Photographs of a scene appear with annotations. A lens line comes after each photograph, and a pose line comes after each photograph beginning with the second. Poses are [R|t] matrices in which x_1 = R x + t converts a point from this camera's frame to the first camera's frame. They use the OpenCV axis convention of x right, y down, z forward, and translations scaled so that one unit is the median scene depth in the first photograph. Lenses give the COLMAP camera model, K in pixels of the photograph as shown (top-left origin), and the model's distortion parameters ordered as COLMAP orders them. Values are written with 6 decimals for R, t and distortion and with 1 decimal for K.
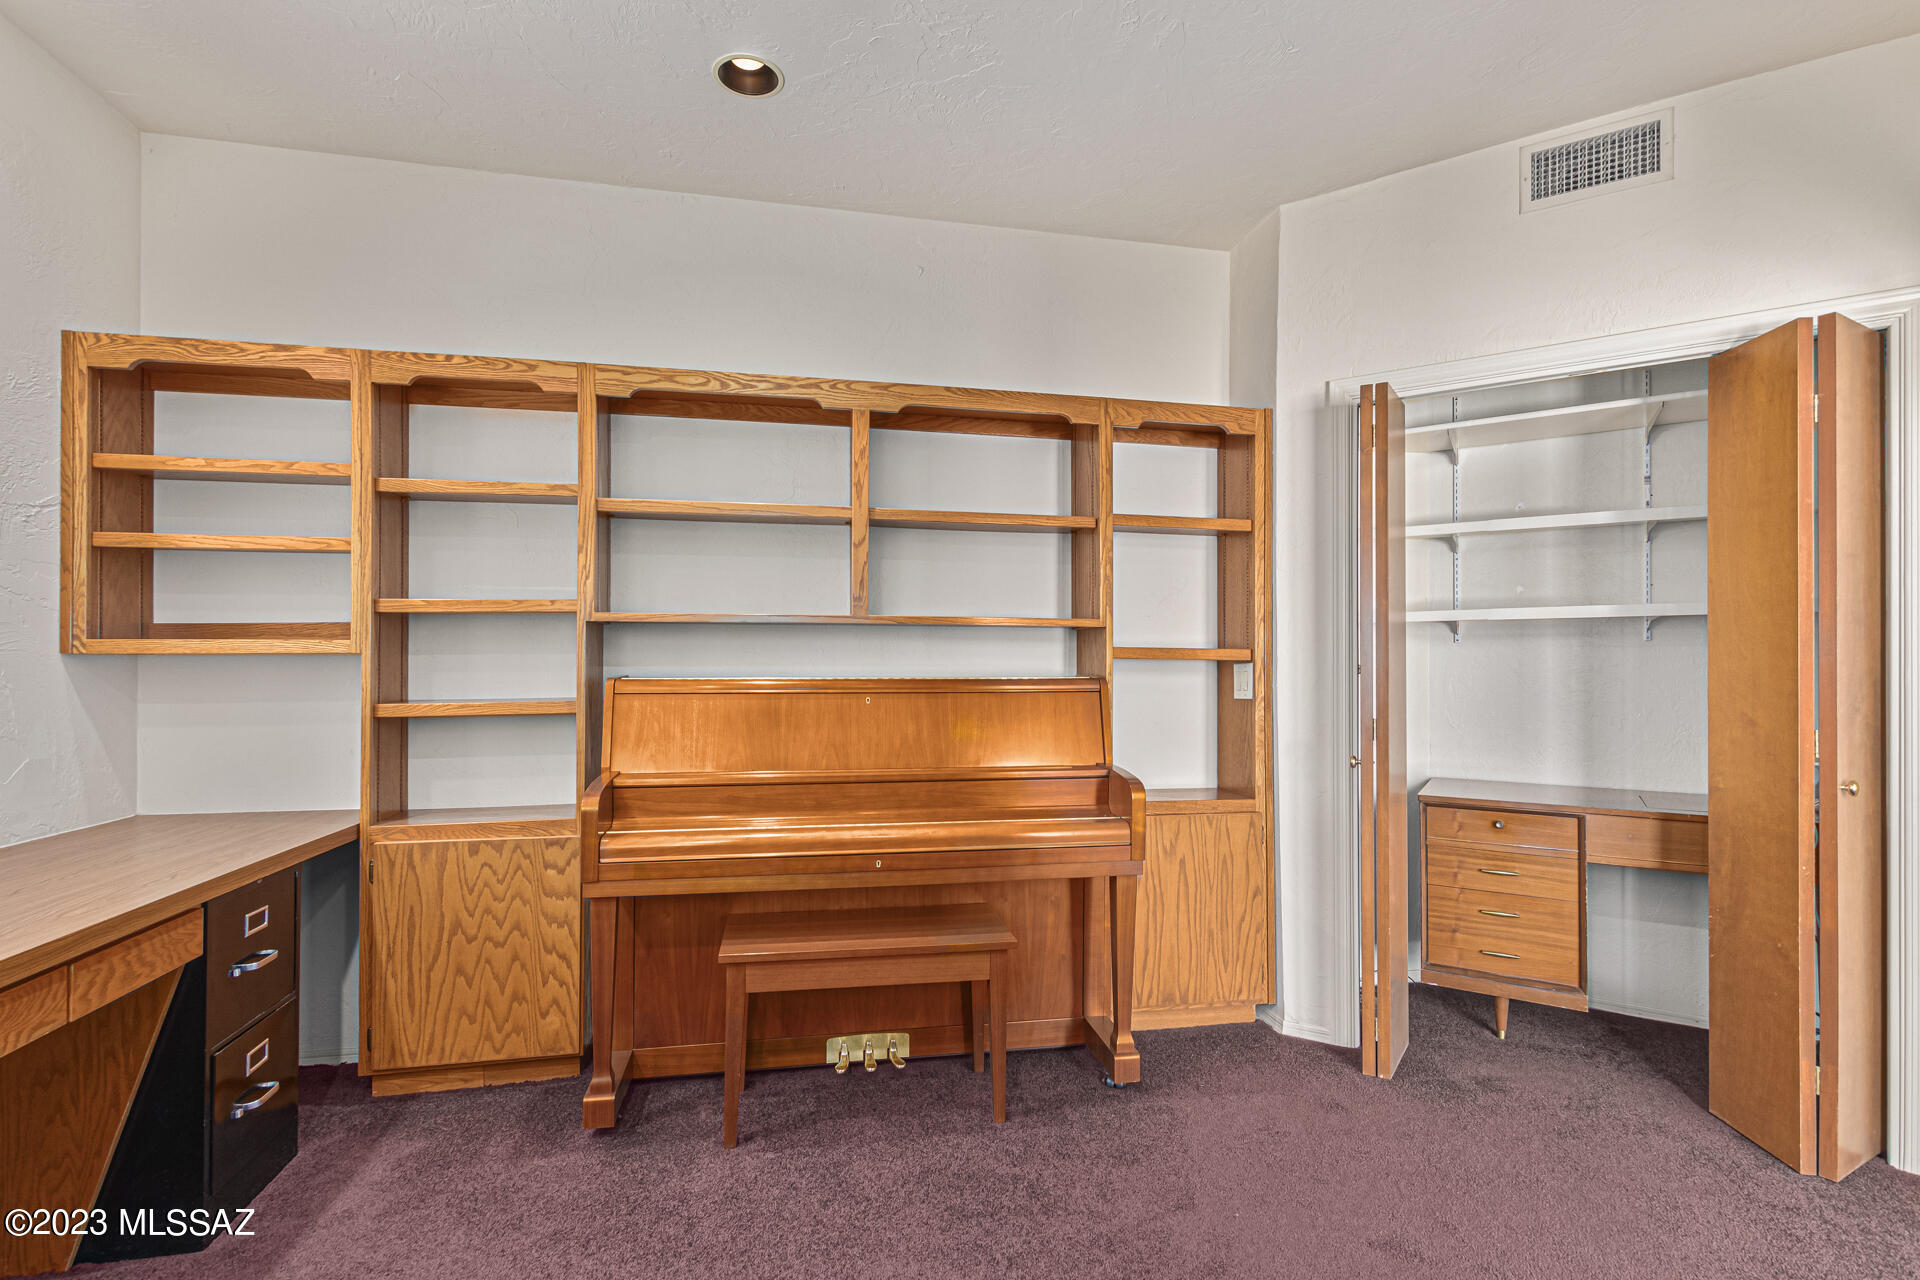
lens RADIAL K [[927.9, 0, 965.2], [0, 927.9, 639.5], [0, 0, 1]] dist [0.001005, -0.001028]
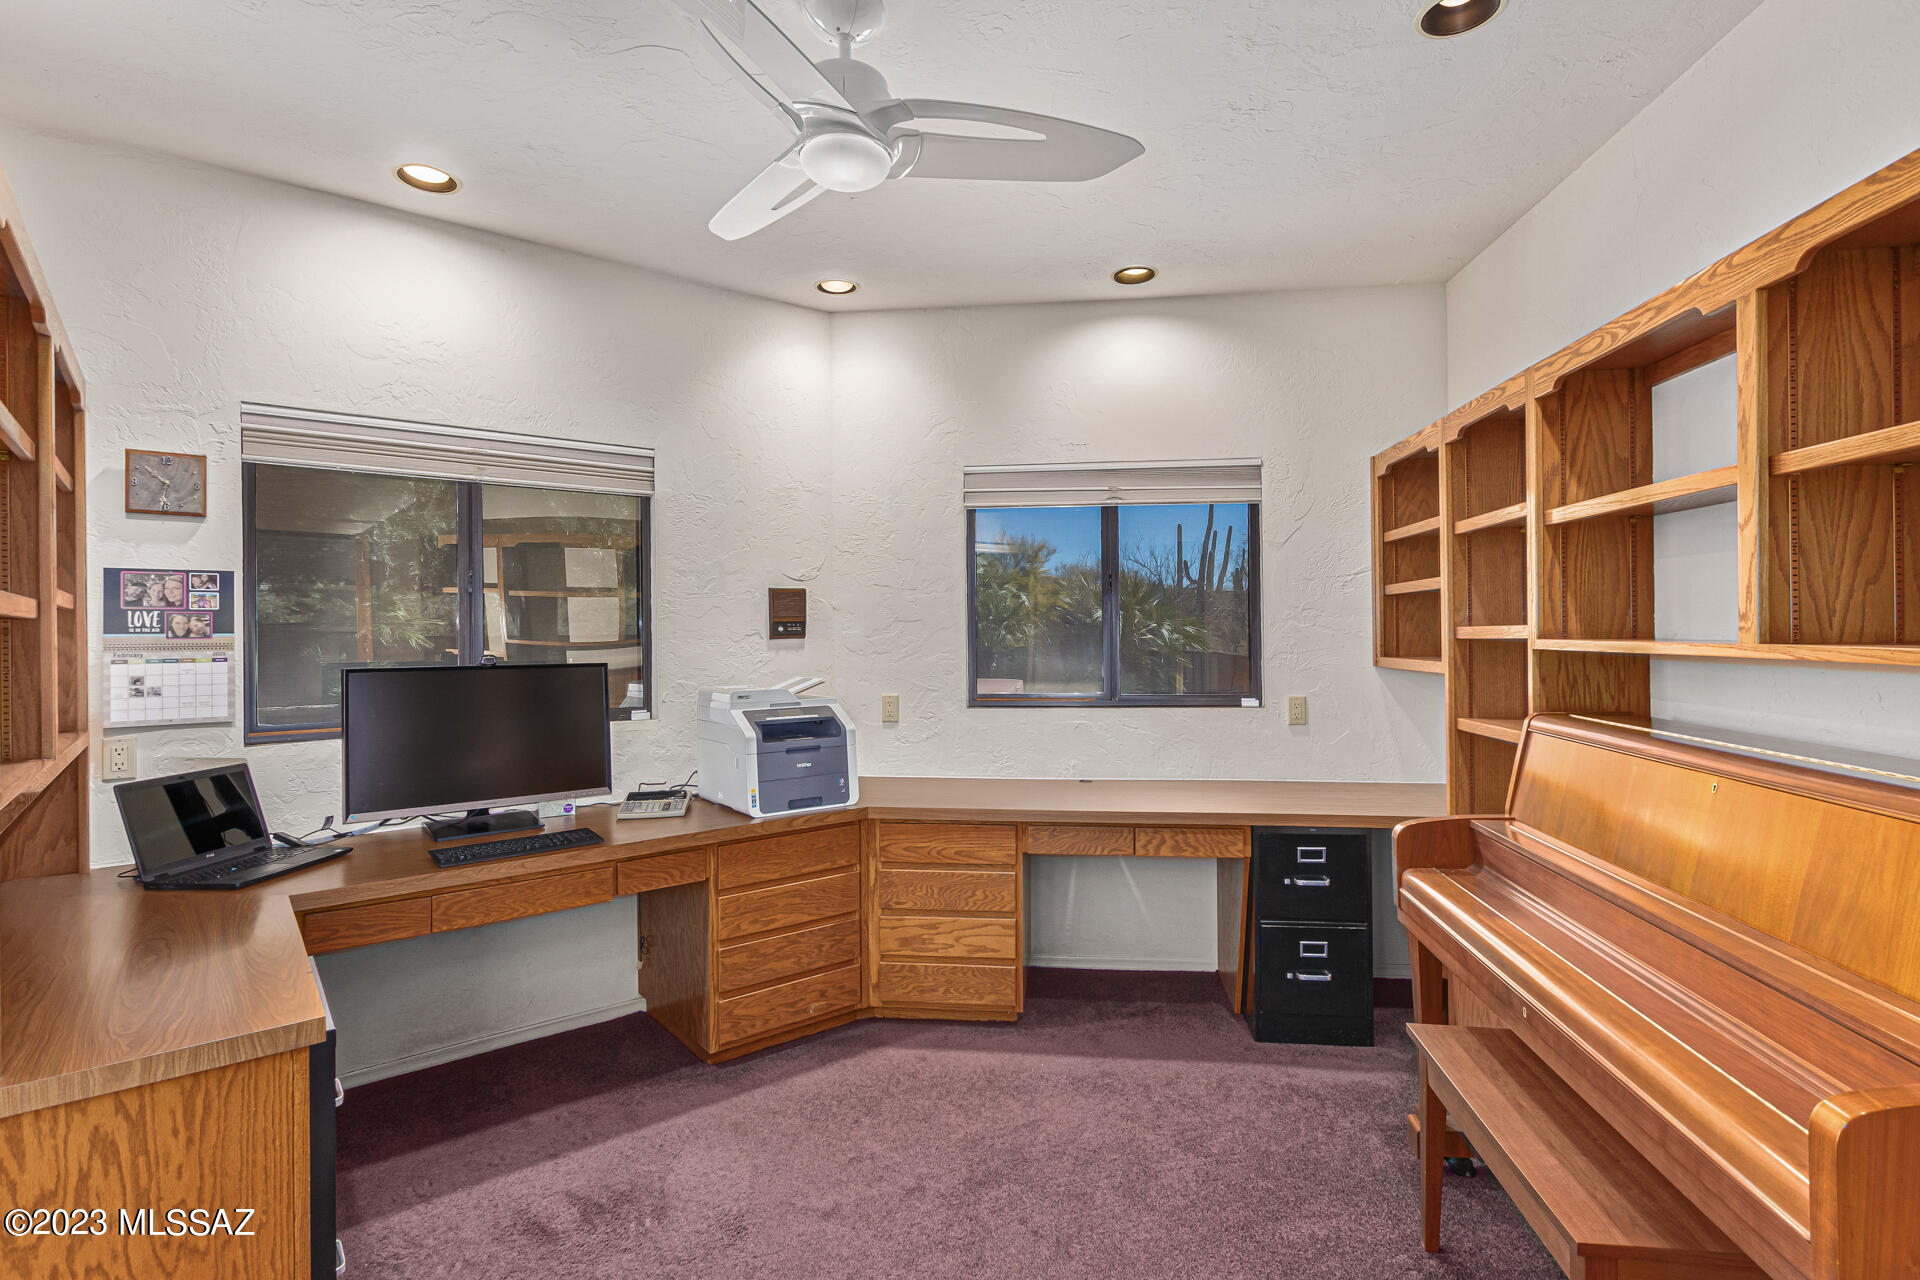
lens RADIAL K [[927.9, 0, 965.2], [0, 927.9, 639.5], [0, 0, 1]] dist [0.001005, -0.001028]
pose [[-0.295625, 0.005932, -0.955286, 0.602891], [0.008904, 0.999954, 0.003454, -0.037004], [0.955263, -0.007485, -0.295665, 0.710153]]
